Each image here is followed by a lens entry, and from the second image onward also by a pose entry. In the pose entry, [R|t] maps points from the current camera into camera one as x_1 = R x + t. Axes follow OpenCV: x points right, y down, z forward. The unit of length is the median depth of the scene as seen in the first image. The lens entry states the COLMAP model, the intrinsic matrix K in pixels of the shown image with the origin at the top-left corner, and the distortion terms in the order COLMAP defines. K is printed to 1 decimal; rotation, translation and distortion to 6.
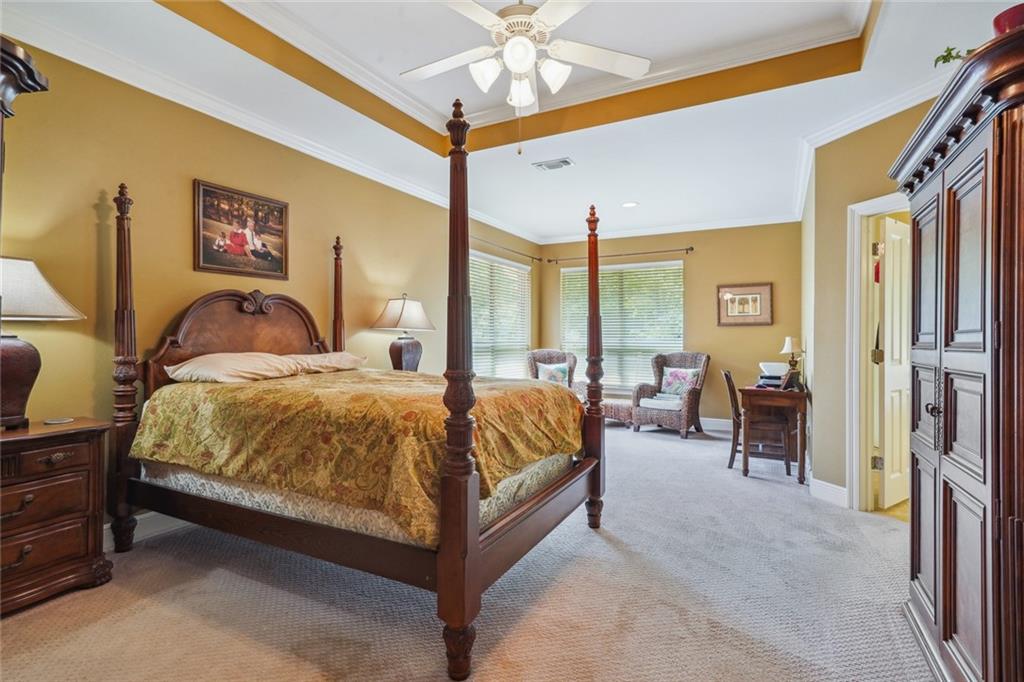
lens RADIAL K [[482.8, 0, 512.0], [0, 482.8, 341.0], [0, 0, 1]] dist [-0.001126, -0.000078]
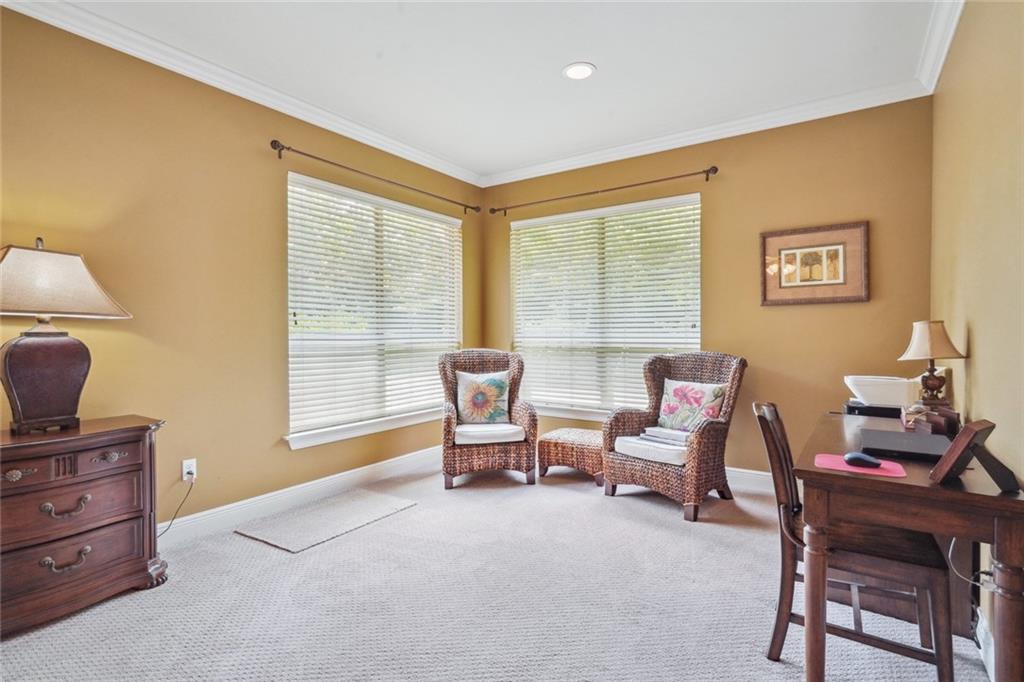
lens RADIAL K [[495.3, 0, 512.0], [0, 495.3, 341.0], [0, 0, 1]] dist [0.003823, 0.001844]
pose [[0.995005, -0.007899, -0.099509, 0.201284], [0.009025, 0.999900, 0.010862, 0.000809], [0.099413, -0.011706, 0.994977, 0.413773]]
